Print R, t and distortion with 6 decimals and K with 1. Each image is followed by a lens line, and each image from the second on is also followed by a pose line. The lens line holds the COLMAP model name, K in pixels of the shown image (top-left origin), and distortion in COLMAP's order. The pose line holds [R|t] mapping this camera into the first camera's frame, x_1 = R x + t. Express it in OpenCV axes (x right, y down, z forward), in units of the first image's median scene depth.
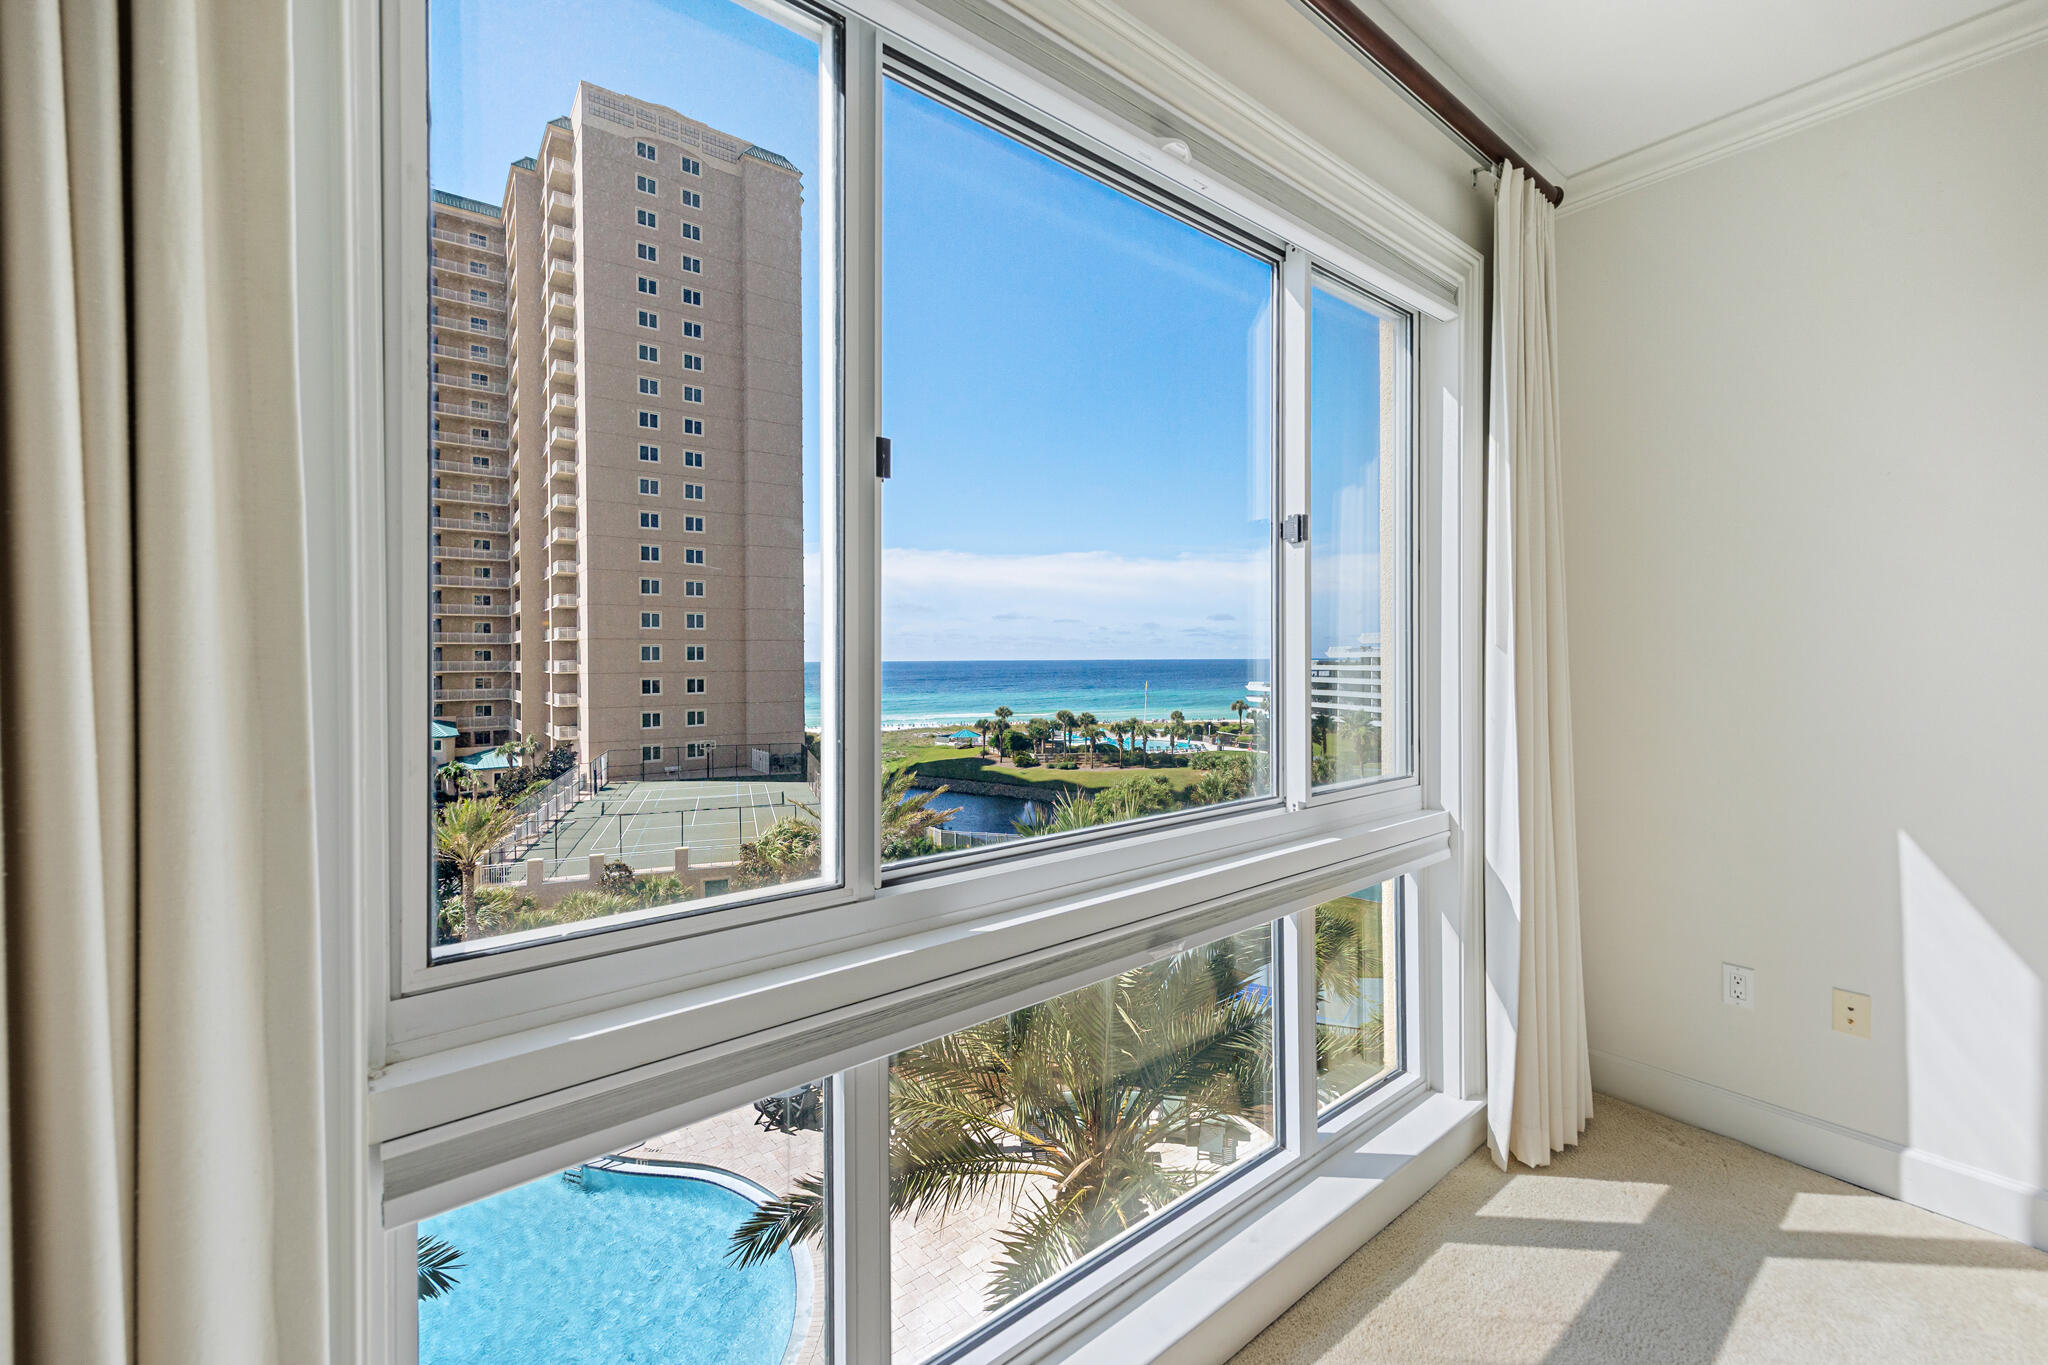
lens RADIAL K [[810.6, 0, 1020.0], [0, 810.6, 646.6], [0, 0, 1]] dist [0.007552, -0.000091]
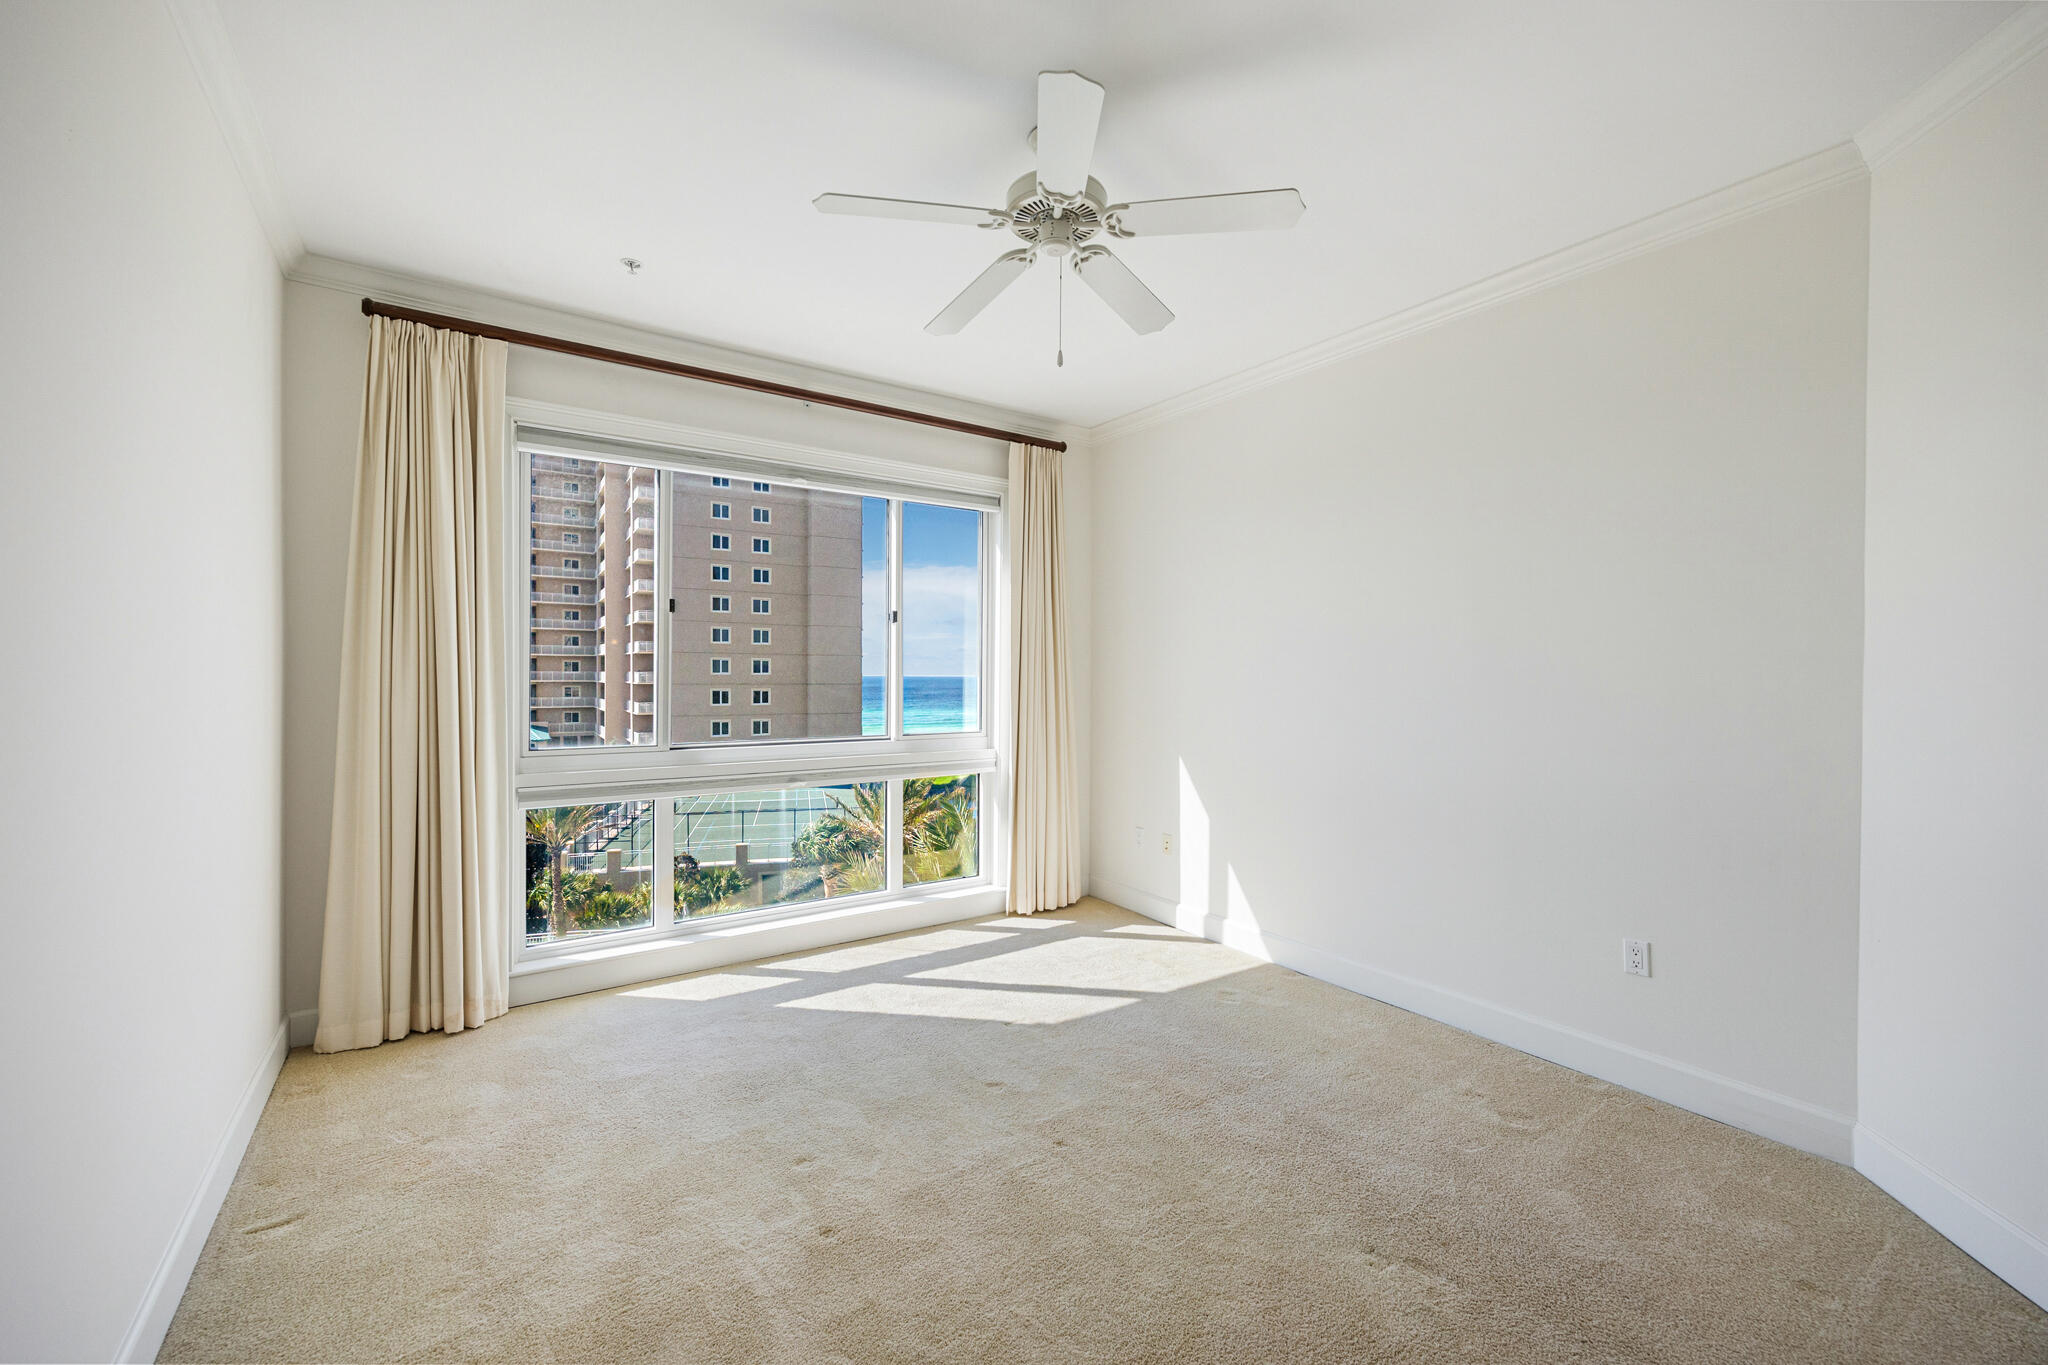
lens RADIAL K [[791.0, 0, 1017.9], [0, 791.0, 667.2], [0, 0, 1]] dist [-0.001148, -0.000441]
pose [[0.997457, 0.011735, -0.070303, 0.297877], [-0.011400, 0.999922, 0.005161, -0.007031], [0.070358, -0.004346, 0.997512, -0.416130]]
